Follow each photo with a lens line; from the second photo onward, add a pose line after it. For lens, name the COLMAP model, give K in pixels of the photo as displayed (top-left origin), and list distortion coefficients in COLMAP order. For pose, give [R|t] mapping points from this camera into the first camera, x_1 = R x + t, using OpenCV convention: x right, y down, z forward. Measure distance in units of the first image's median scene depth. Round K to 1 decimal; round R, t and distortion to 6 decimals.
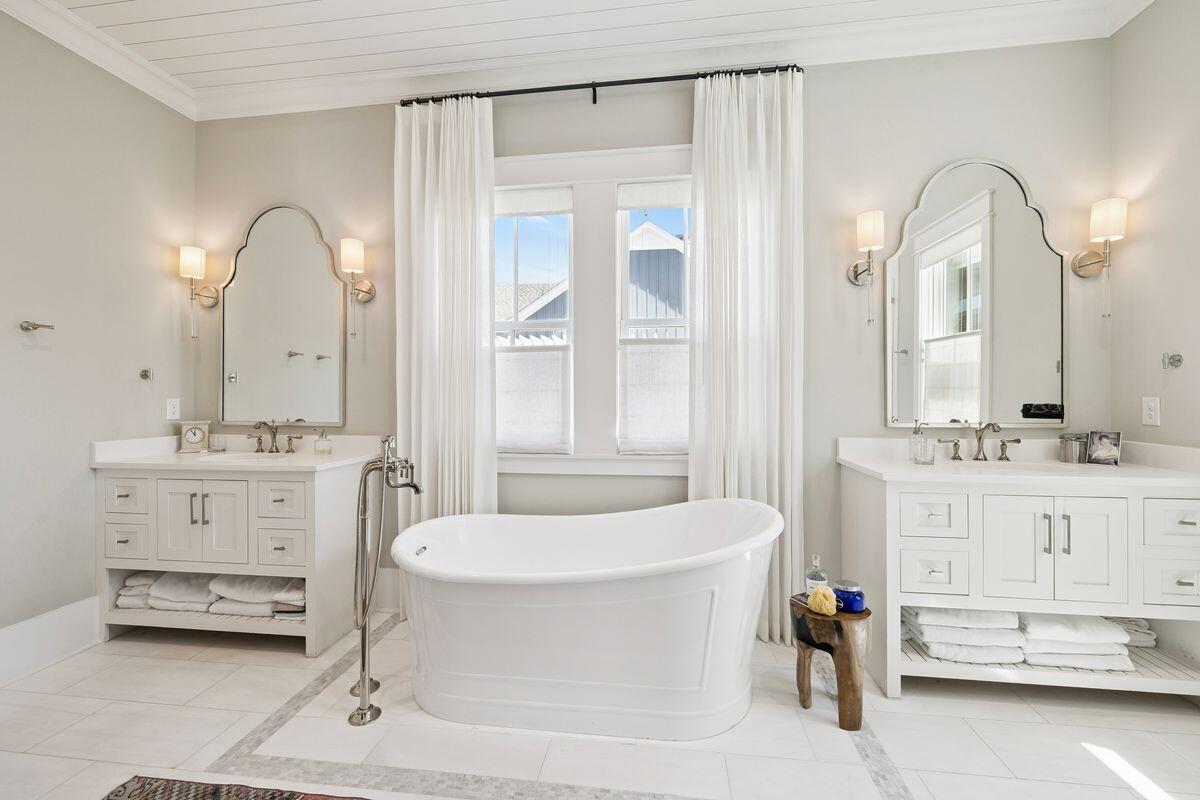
lens RADIAL K [[505.9, 0, 598.0], [0, 505.9, 392.4], [0, 0, 1]] dist [0.001353, 0.000290]
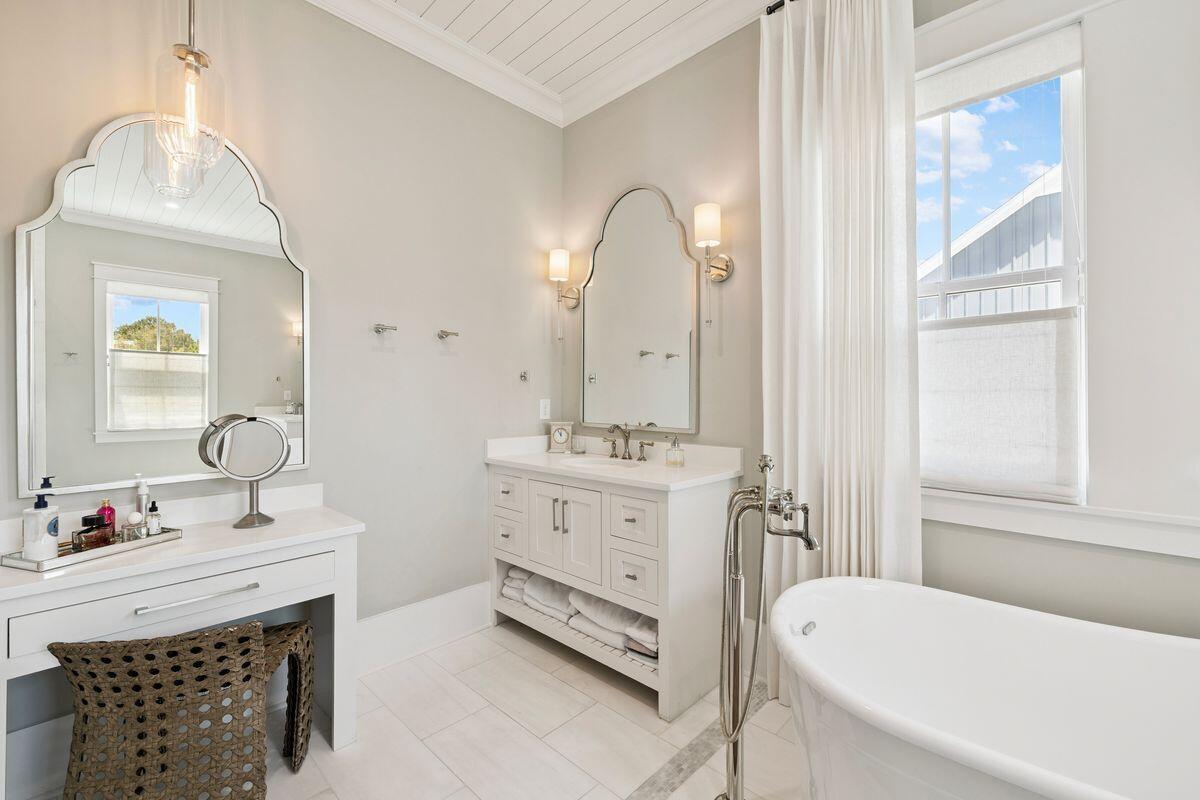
lens RADIAL K [[505.9, 0, 596.7], [0, 505.9, 396.3], [0, 0, 1]] dist [0.001353, 0.000290]
pose [[0.805534, 0.003030, -0.592542, -0.150888], [0.000335, 0.999984, 0.005569, 0.000183], [0.592550, -0.004685, 0.805520, 0.246020]]
